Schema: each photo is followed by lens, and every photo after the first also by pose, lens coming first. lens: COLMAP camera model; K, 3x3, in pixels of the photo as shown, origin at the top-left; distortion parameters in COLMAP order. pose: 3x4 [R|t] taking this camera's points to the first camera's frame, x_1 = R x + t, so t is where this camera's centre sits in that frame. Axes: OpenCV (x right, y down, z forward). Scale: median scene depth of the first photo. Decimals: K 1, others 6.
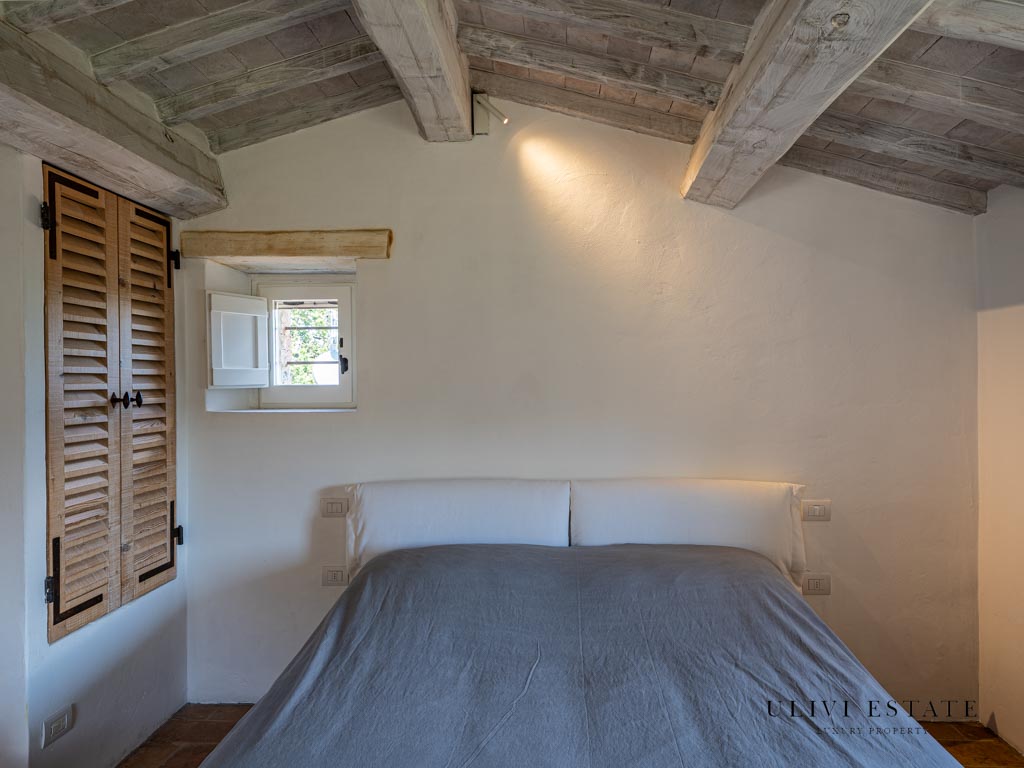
lens RADIAL K [[639.9, 0, 514.7], [0, 639.9, 394.9], [0, 0, 1]] dist [0.010269, 0.000385]
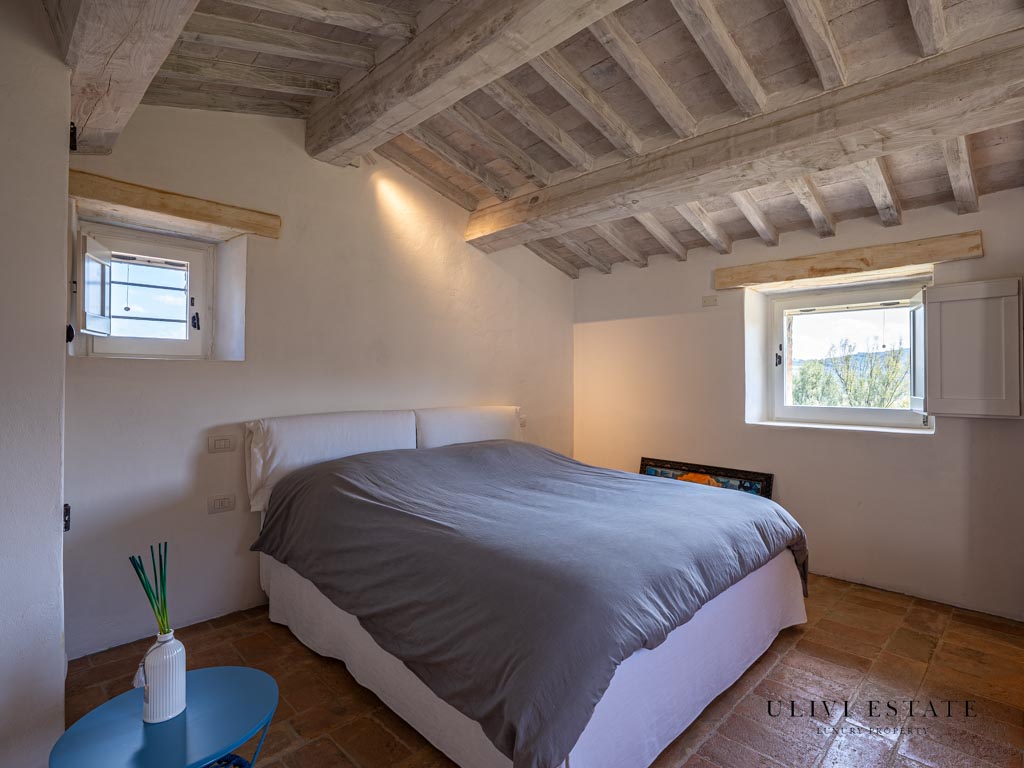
lens RADIAL K [[548.6, 0, 514.2], [0, 548.6, 384.9], [0, 0, 1]] dist [0.003229, -0.000085]
pose [[0.661752, 0.009675, 0.749660, -0.725295], [0.007503, 0.999781, -0.019526, 0.100333], [-0.749685, 0.018546, 0.661535, -0.050551]]
